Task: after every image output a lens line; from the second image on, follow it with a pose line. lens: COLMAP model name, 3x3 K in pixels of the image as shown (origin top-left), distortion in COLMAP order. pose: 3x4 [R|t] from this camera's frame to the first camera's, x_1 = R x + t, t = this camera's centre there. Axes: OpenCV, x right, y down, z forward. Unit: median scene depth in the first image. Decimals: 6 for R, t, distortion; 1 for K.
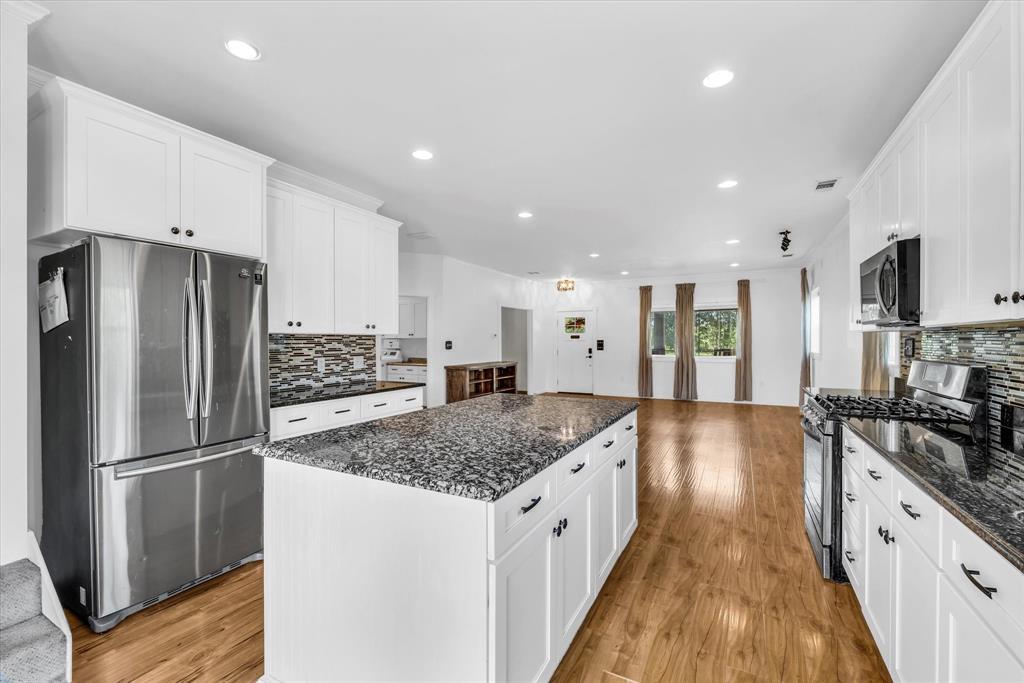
lens RADIAL K [[440.5, 0, 513.1], [0, 440.5, 343.9], [0, 0, 1]] dist [-0.010121, -0.000202]
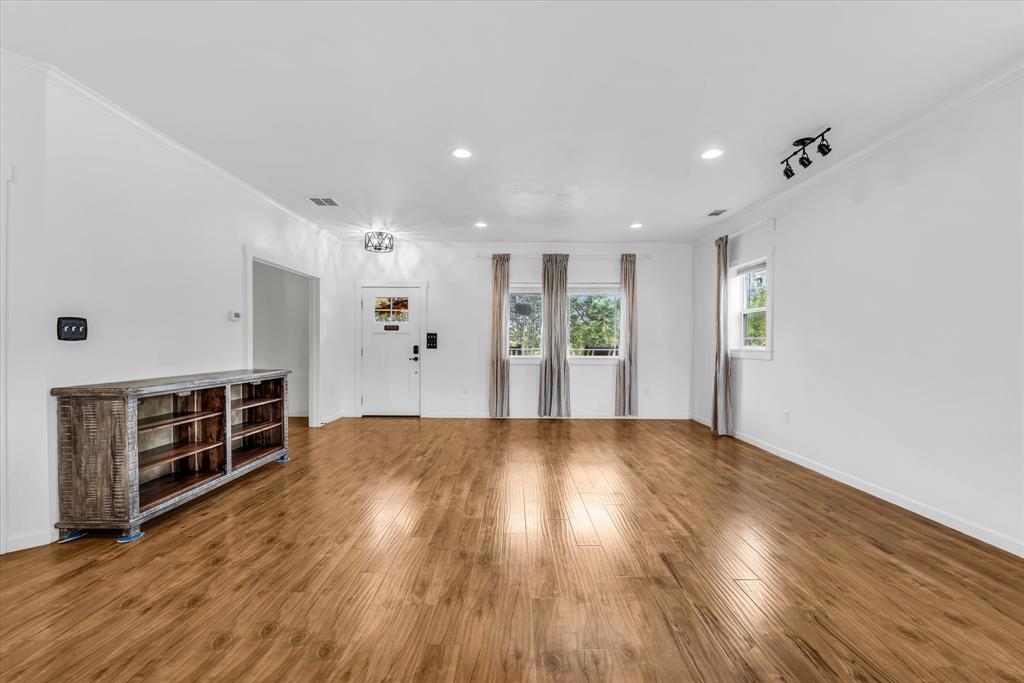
lens RADIAL K [[440.5, 0, 514.6], [0, 440.5, 349.1], [0, 0, 1]] dist [-0.010121, -0.000202]
pose [[0.888734, 0.000960, 0.458422, 0.008392], [-0.003504, 0.999983, 0.004700, 0.012362], [-0.458409, -0.005783, 0.888722, 0.394666]]
